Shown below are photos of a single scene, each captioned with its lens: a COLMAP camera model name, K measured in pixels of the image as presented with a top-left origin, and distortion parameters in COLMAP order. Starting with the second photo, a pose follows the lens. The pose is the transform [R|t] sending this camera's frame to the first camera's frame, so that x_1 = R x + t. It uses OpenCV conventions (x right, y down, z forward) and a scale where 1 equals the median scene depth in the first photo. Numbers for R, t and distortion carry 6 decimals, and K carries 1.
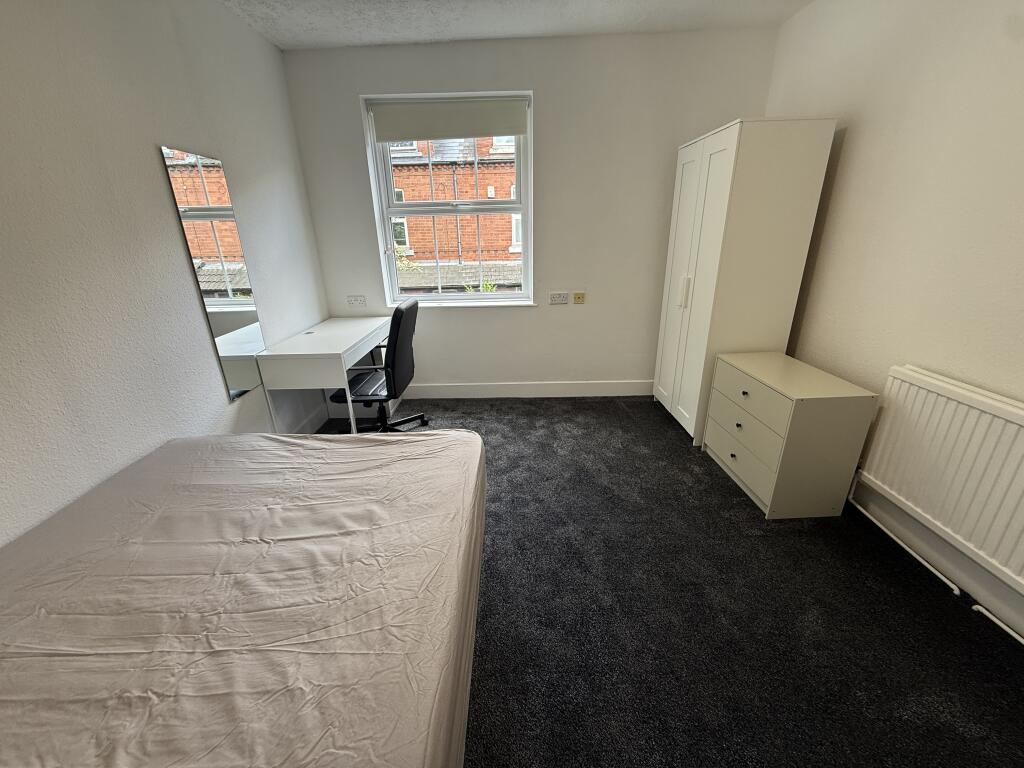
lens RADIAL K [[405.9, 0, 509.7], [0, 405.9, 381.5], [0, 0, 1]] dist [-0.002057, 0.000008]
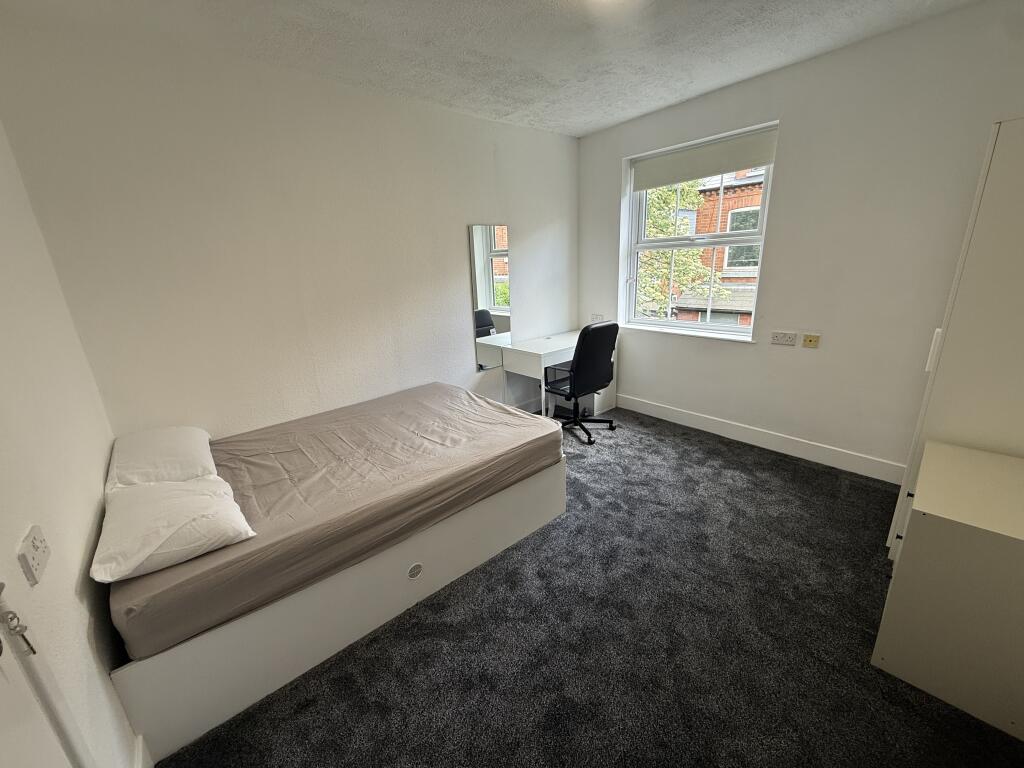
lens RADIAL K [[405.9, 0, 509.7], [0, 405.9, 381.5], [0, 0, 1]] dist [-0.002057, 0.000008]
pose [[0.659149, 0.207512, -0.722815, 0.522969], [-0.235560, 0.969777, 0.063601, -0.039860], [0.714166, 0.128344, 0.688109, -0.028092]]
